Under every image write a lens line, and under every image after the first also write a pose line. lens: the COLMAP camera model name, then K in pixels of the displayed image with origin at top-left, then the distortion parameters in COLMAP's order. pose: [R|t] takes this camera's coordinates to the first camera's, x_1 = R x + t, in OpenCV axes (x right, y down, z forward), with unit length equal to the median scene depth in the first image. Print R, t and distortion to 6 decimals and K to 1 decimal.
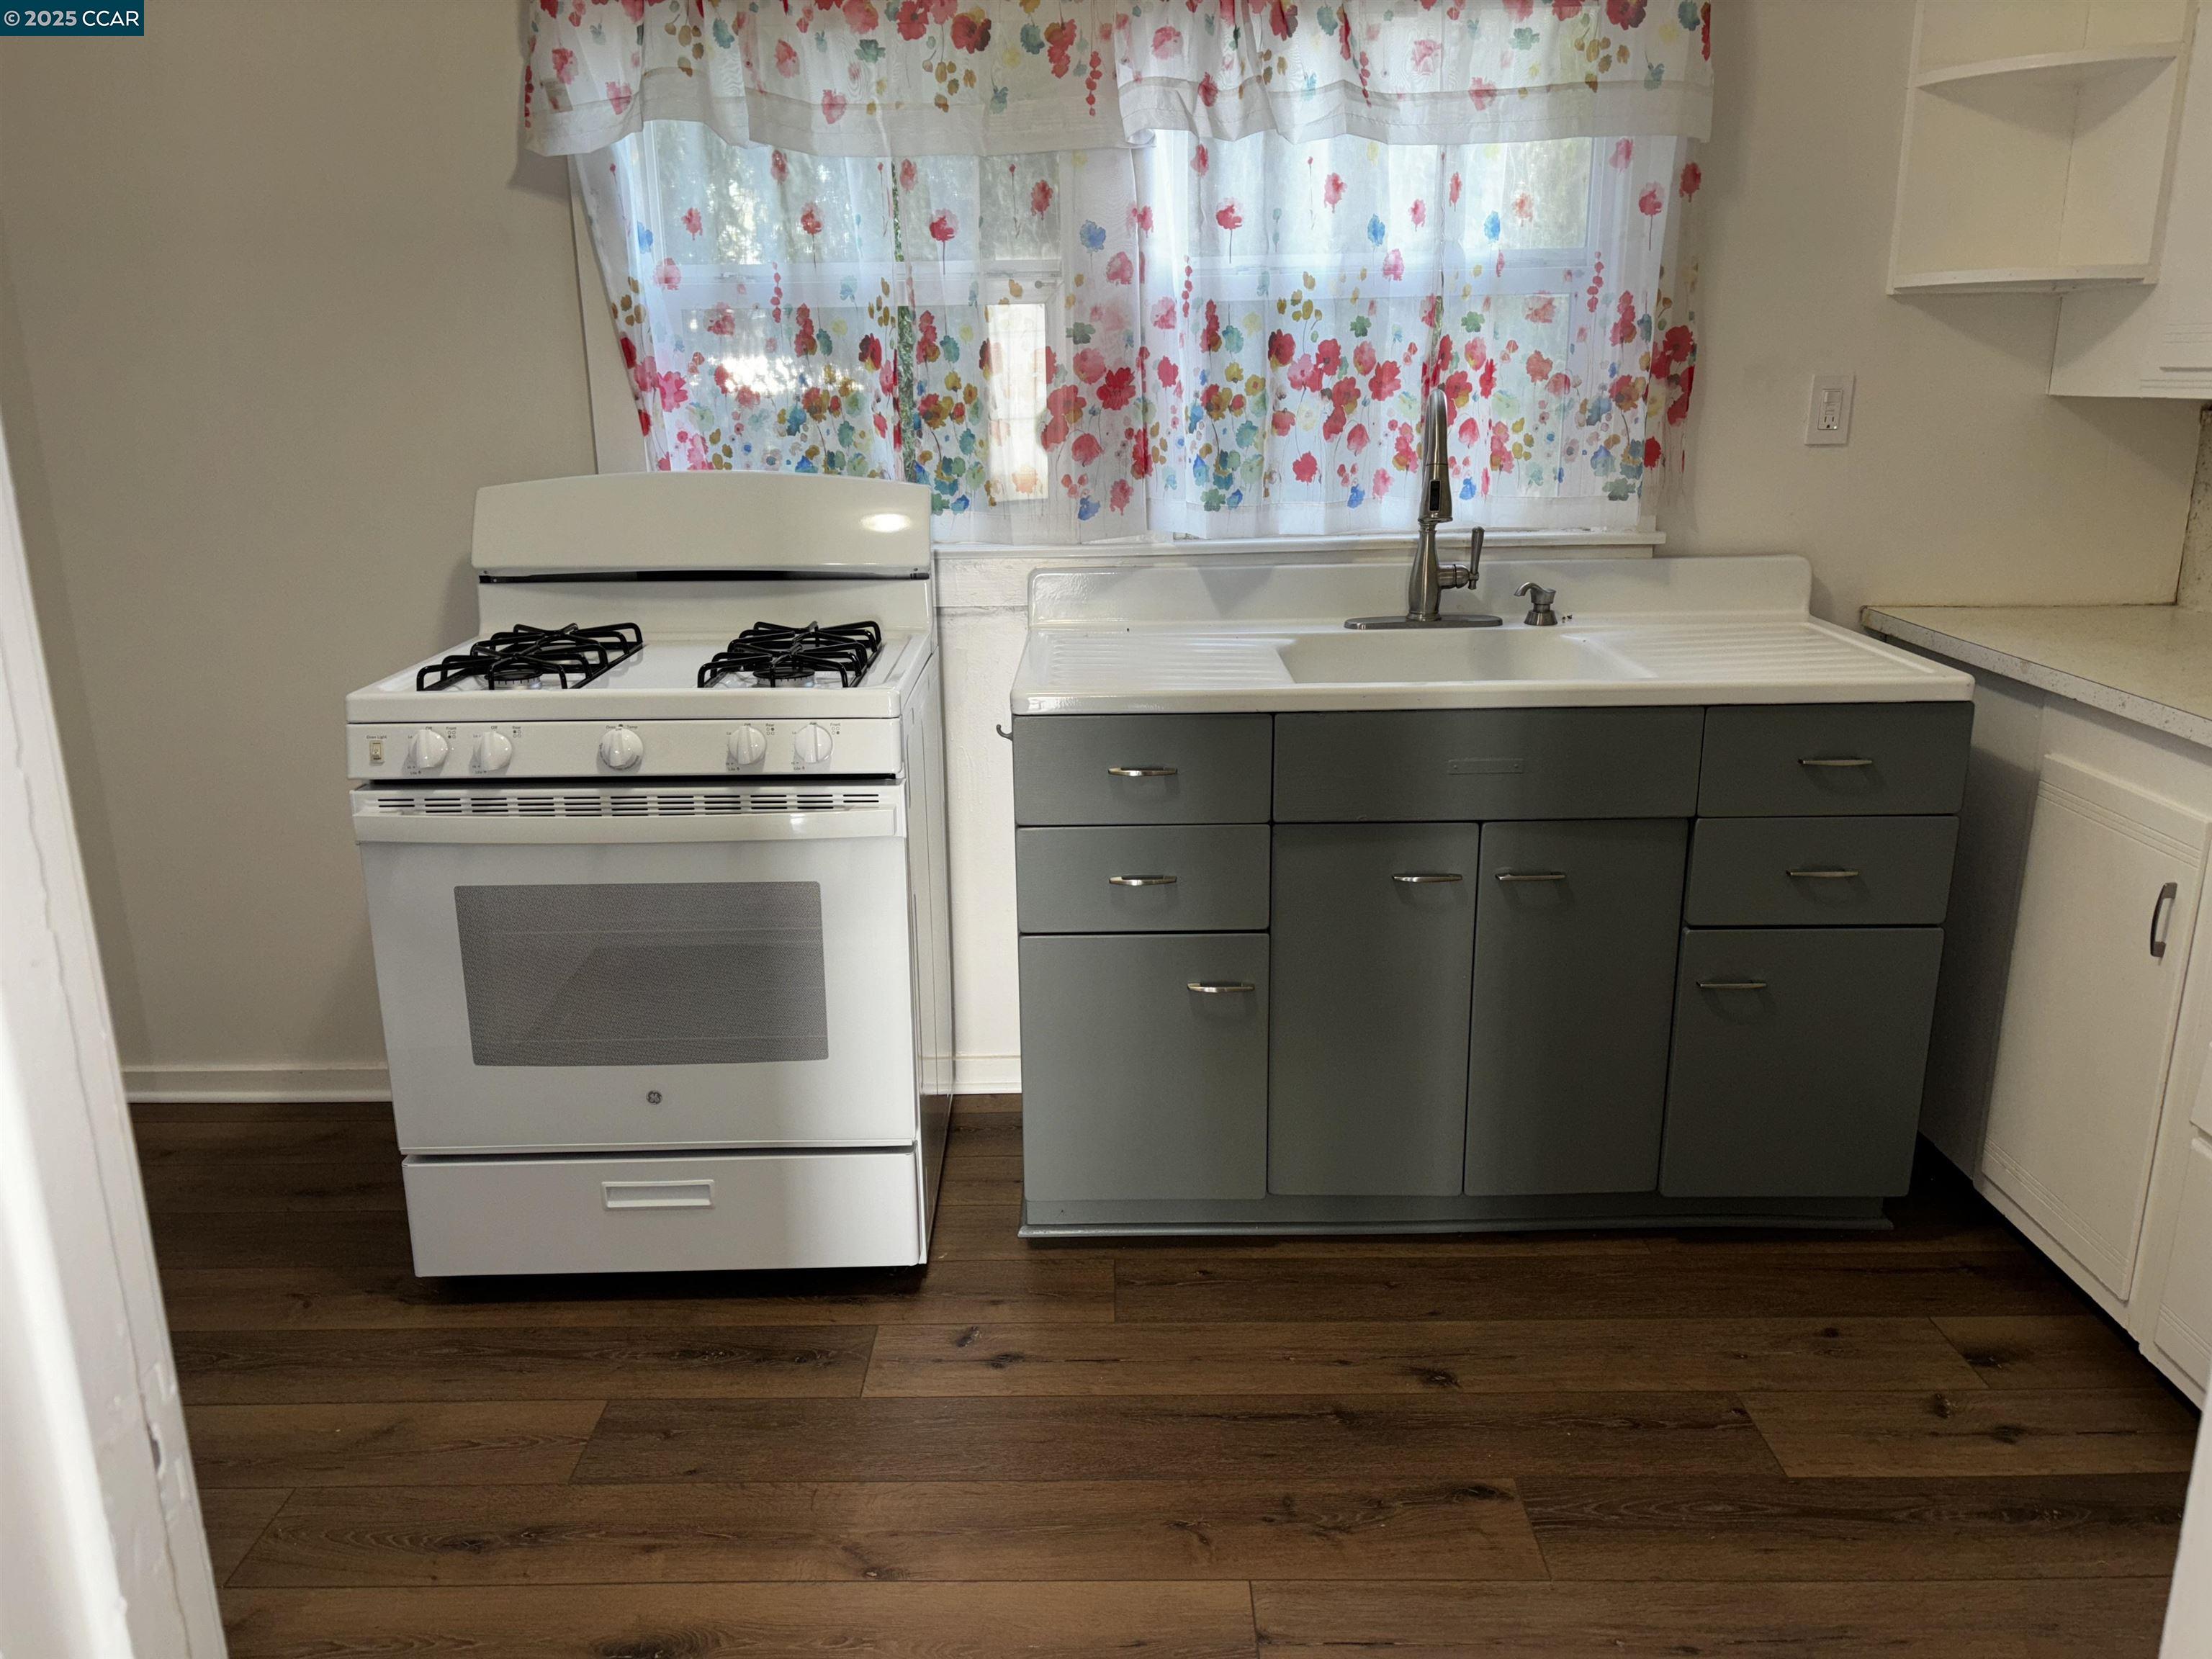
lens RADIAL K [[1690.2, 0, 1107.5], [0, 1690.2, 850.9], [0, 0, 1]] dist [0.054293, -0.001176]
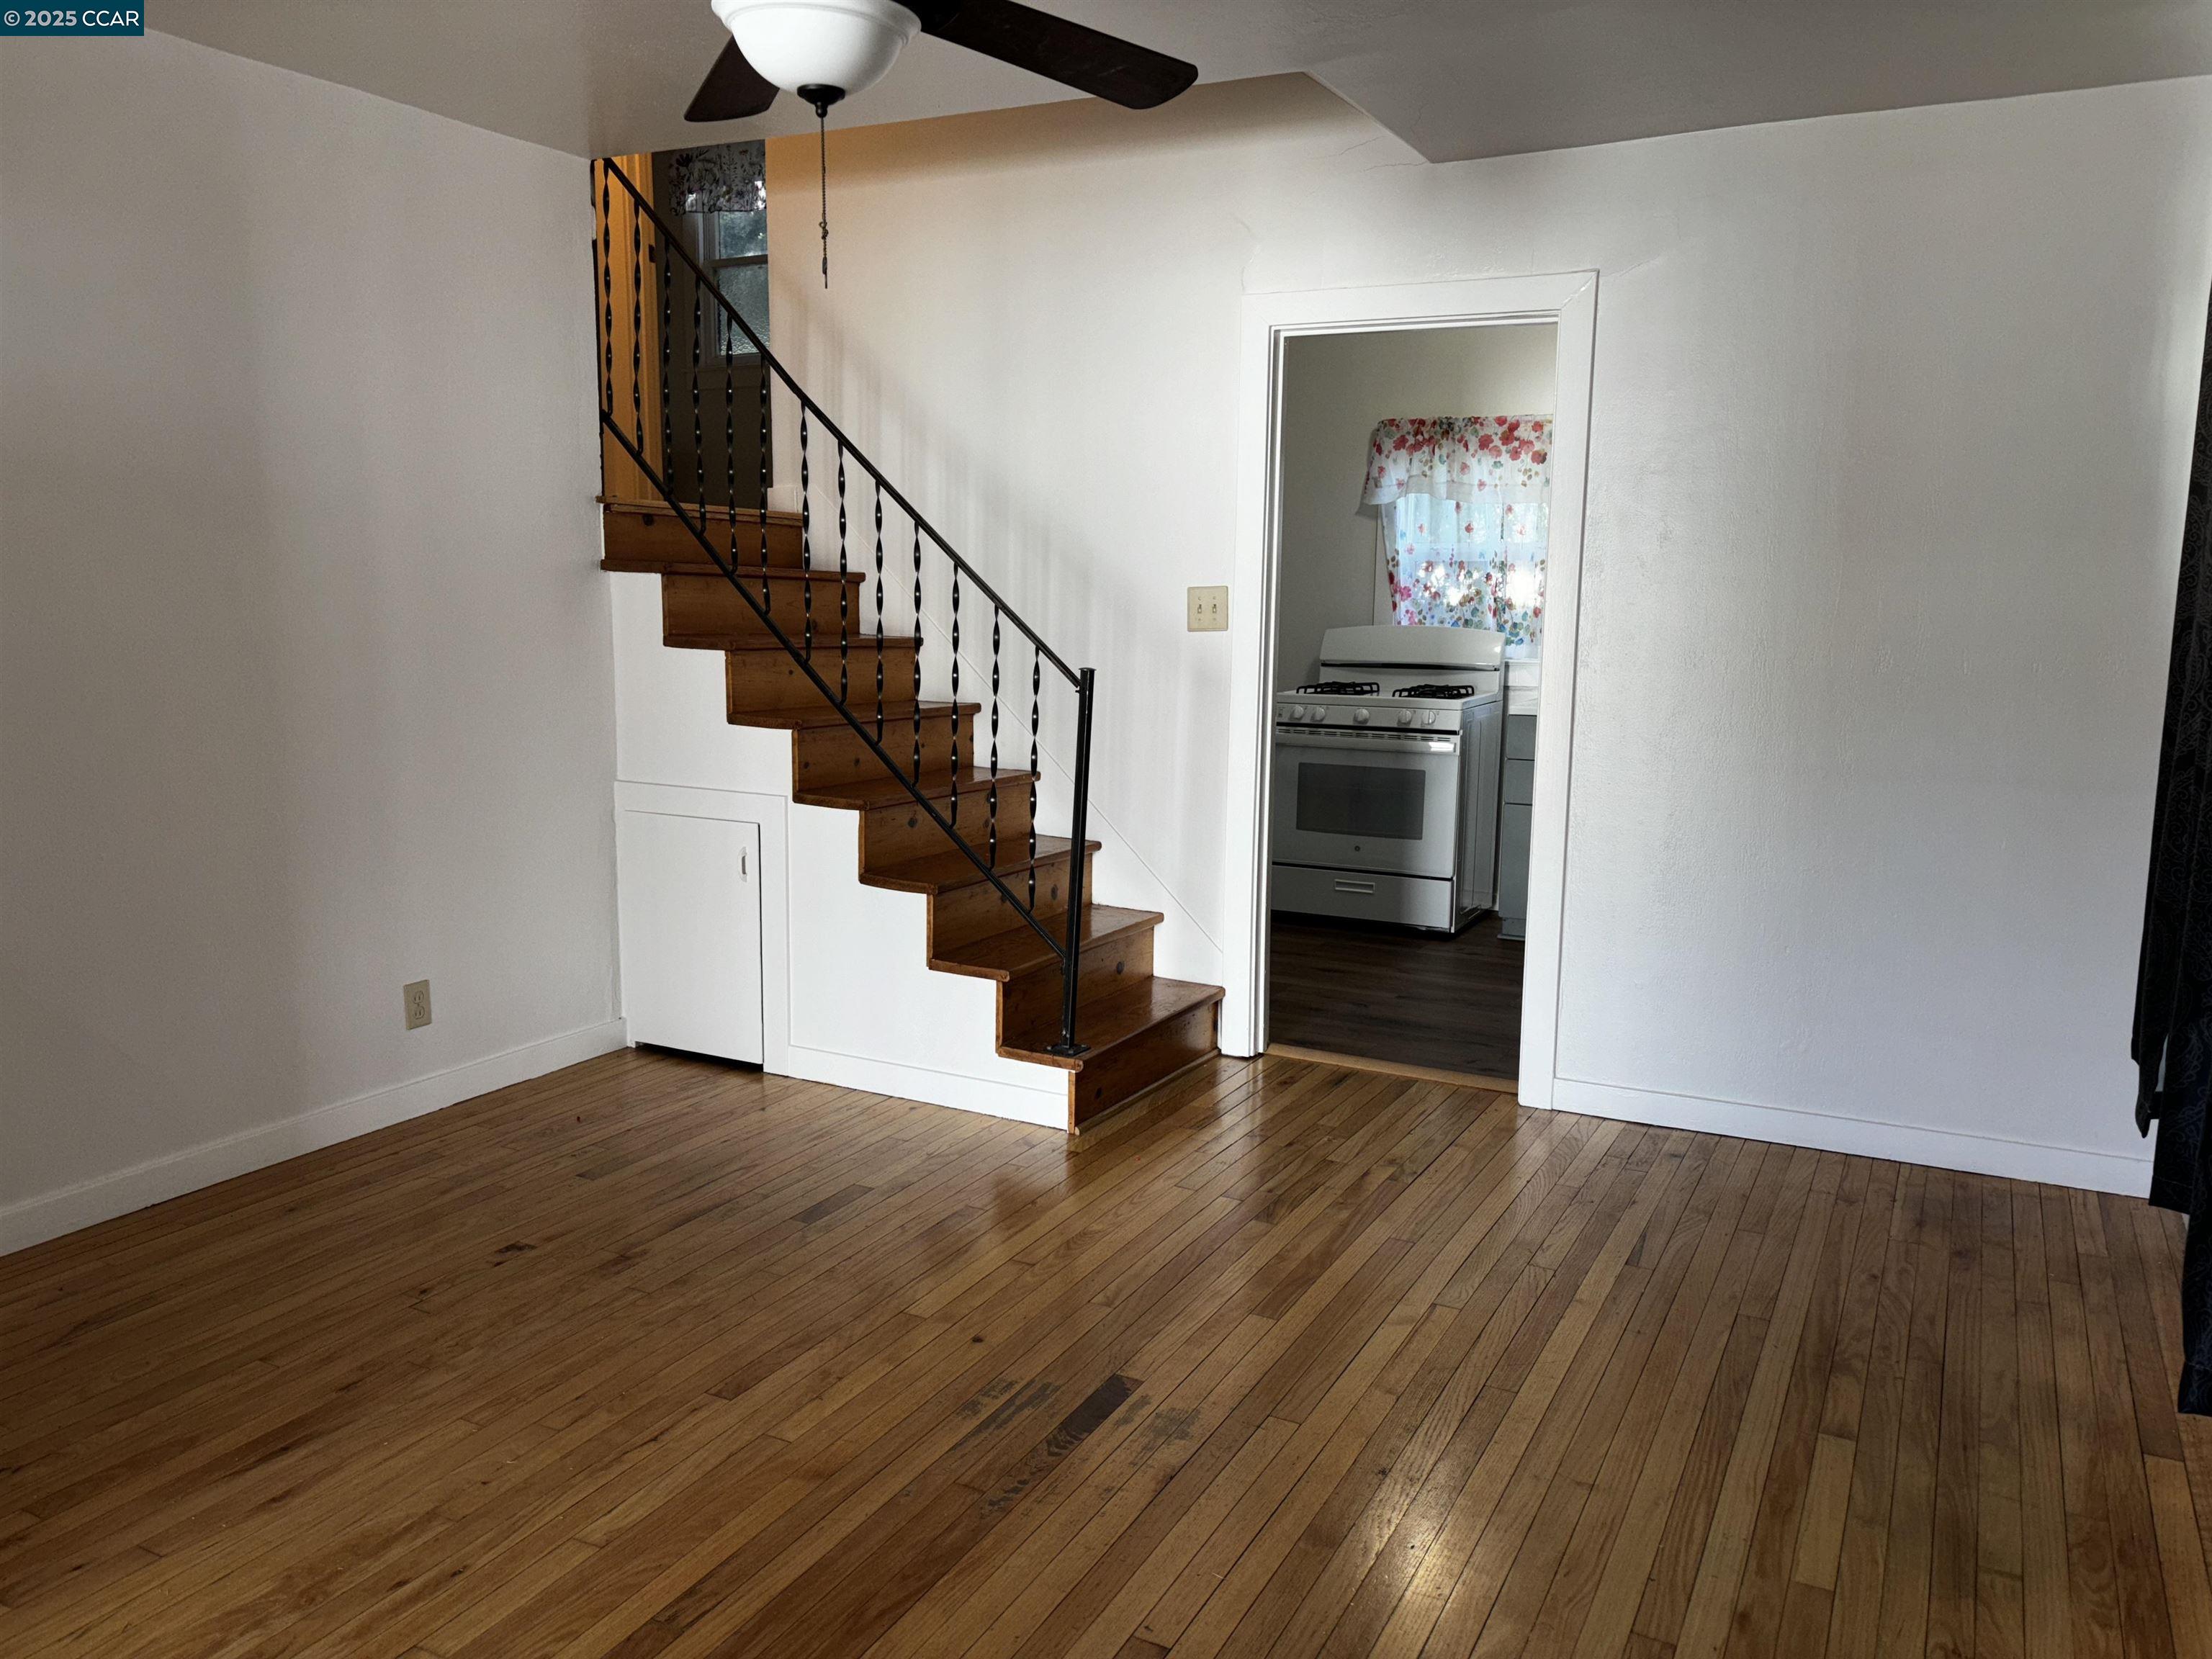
lens RADIAL K [[1690.2, 0, 1094.1], [0, 1690.2, 830.1], [0, 0, 1]] dist [0.054293, -0.001176]
pose [[0.885011, 0.086605, -0.457445, 0.521088], [-0.146086, 0.984581, -0.096226, 0.387374], [0.442058, 0.151987, 0.884016, -1.381438]]
